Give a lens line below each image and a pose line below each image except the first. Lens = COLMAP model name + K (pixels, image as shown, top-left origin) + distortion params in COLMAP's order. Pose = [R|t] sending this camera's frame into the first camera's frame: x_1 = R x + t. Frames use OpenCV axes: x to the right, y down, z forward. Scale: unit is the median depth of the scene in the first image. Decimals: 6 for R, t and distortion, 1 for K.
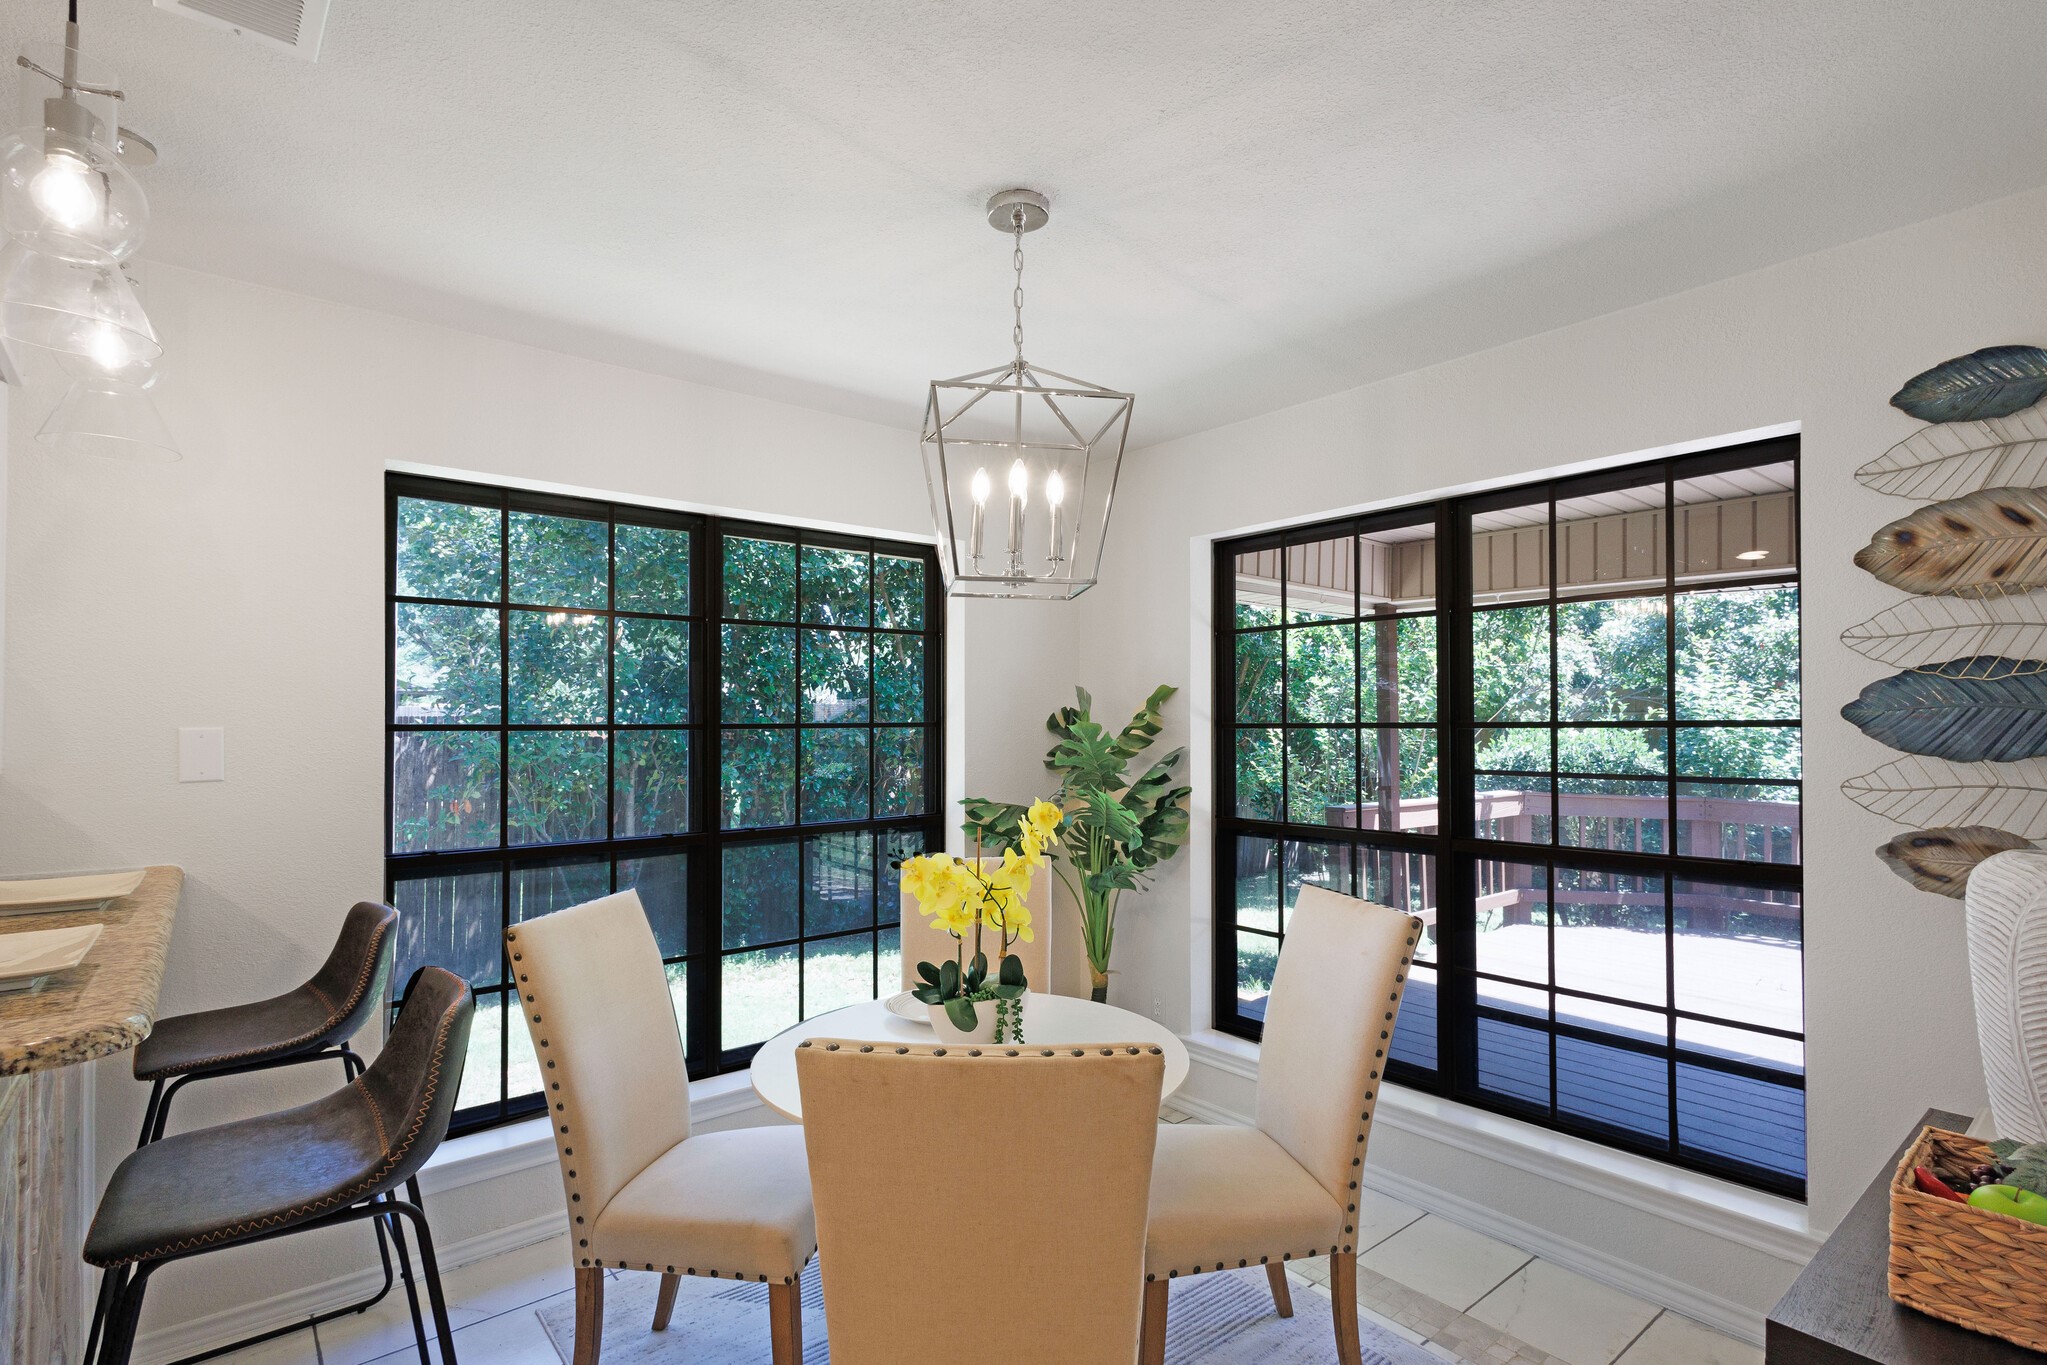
lens RADIAL K [[995.9, 0, 1030.3], [0, 995.9, 715.0], [0, 0, 1]] dist [-0.001716, -0.000276]
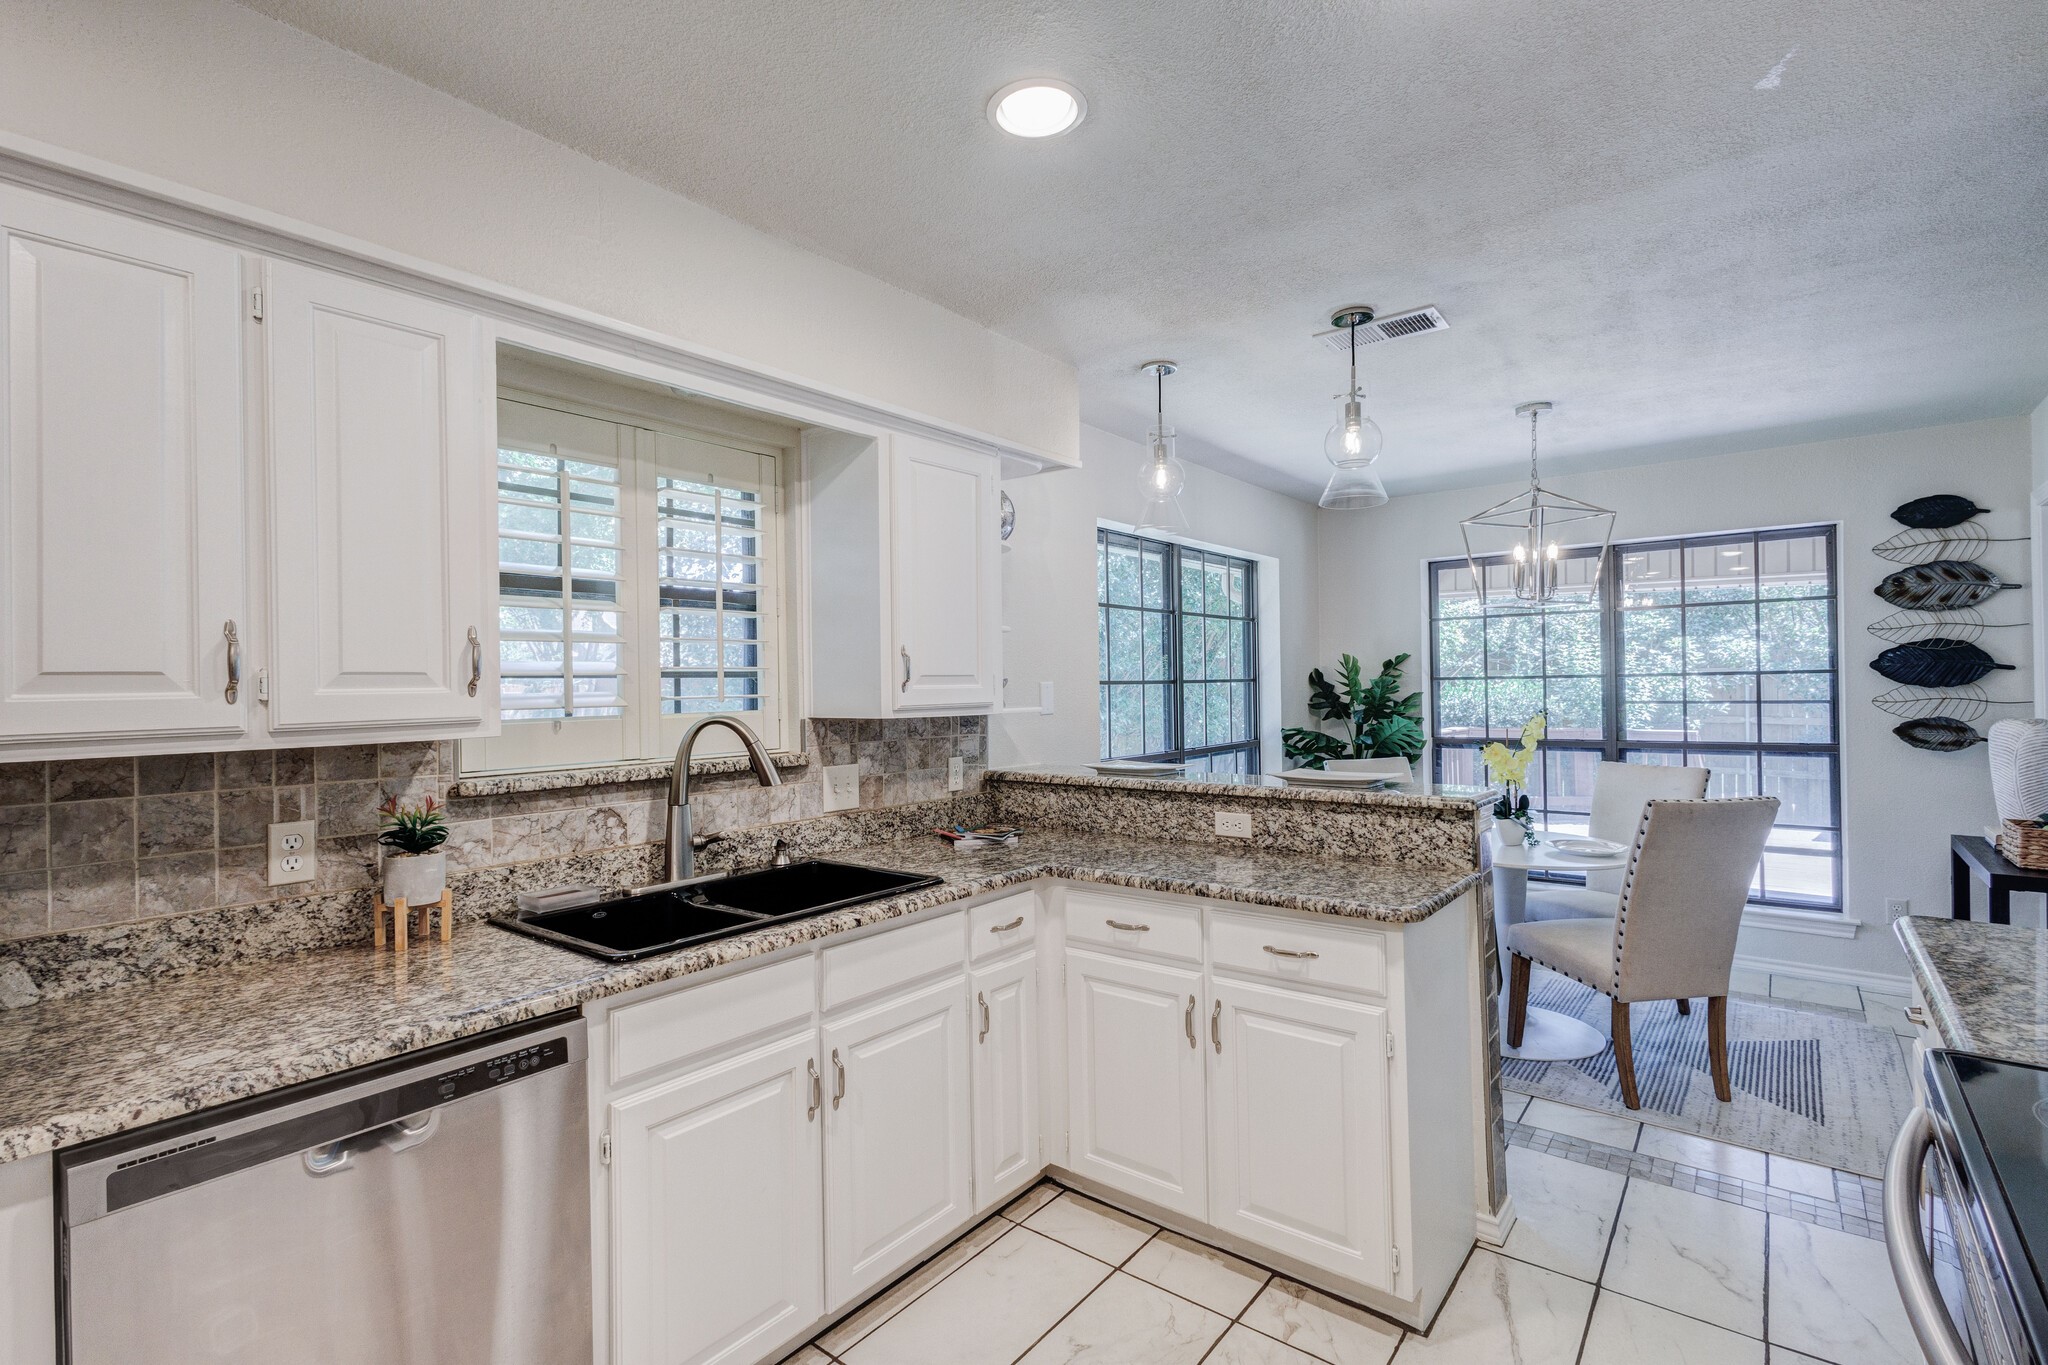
lens RADIAL K [[936.8, 0, 1024.0], [0, 936.8, 682.5], [0, 0, 1]] dist [0.002722, 0.000460]
pose [[0.980660, -0.010595, 0.195431, -1.355002], [0.010436, 0.999944, 0.001847, 0.011954], [-0.195440, 0.000228, 0.980716, -0.597664]]
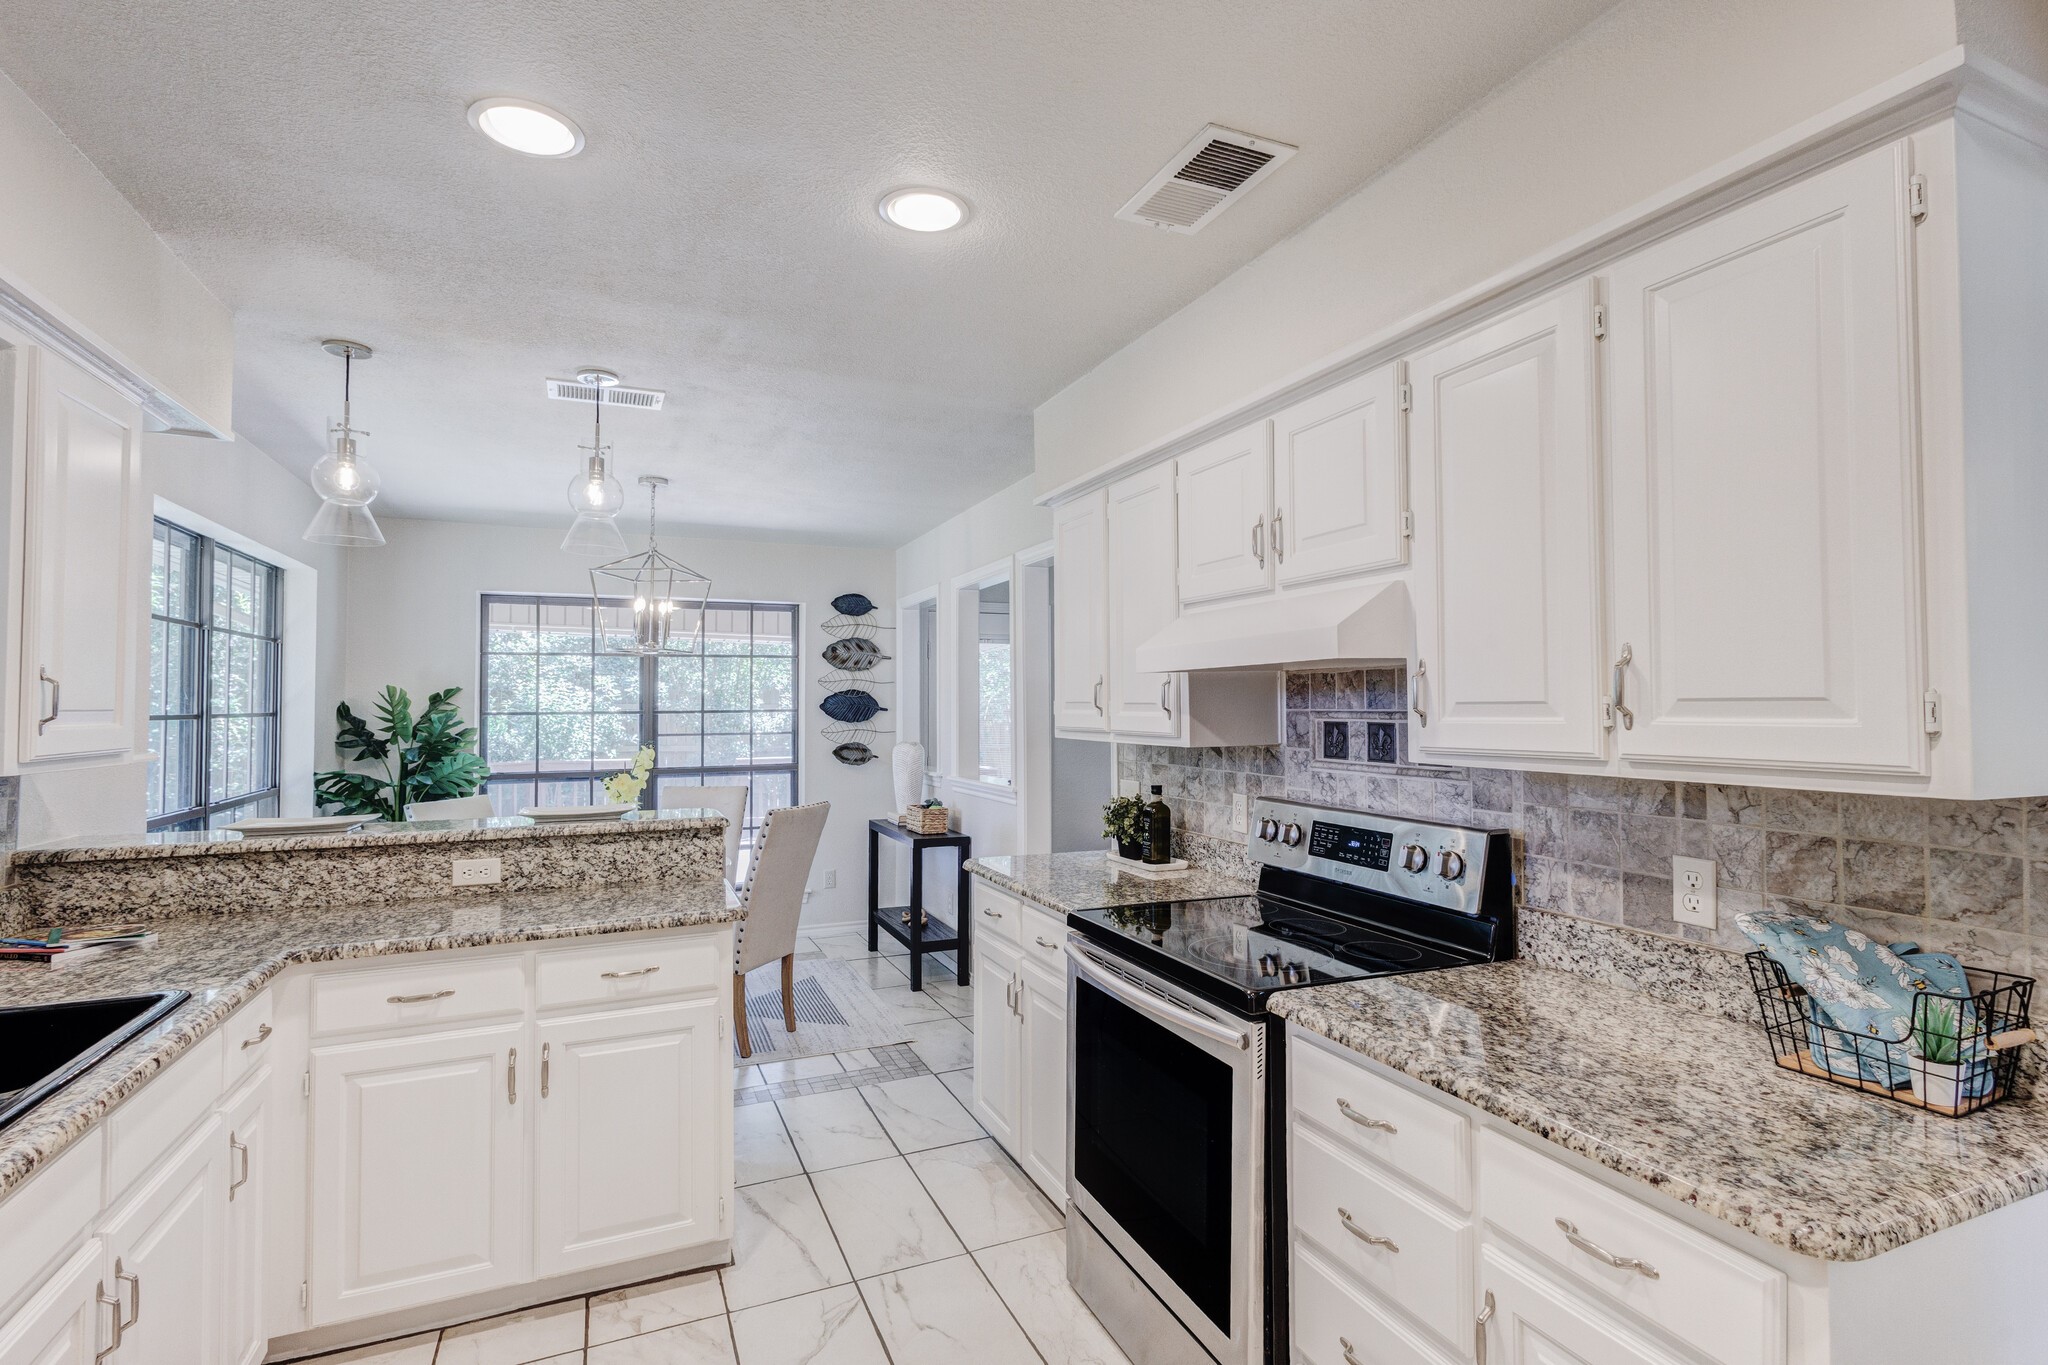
lens RADIAL K [[974.4, 0, 1024.0], [0, 974.4, 682.5], [0, 0, 1]] dist [-0.000048, 0.000114]
pose [[0.284854, 0.025143, 0.958241, -1.862147], [-0.001810, 0.999668, -0.025692, -0.001265], [-0.958569, 0.005584, 0.284805, -0.417345]]
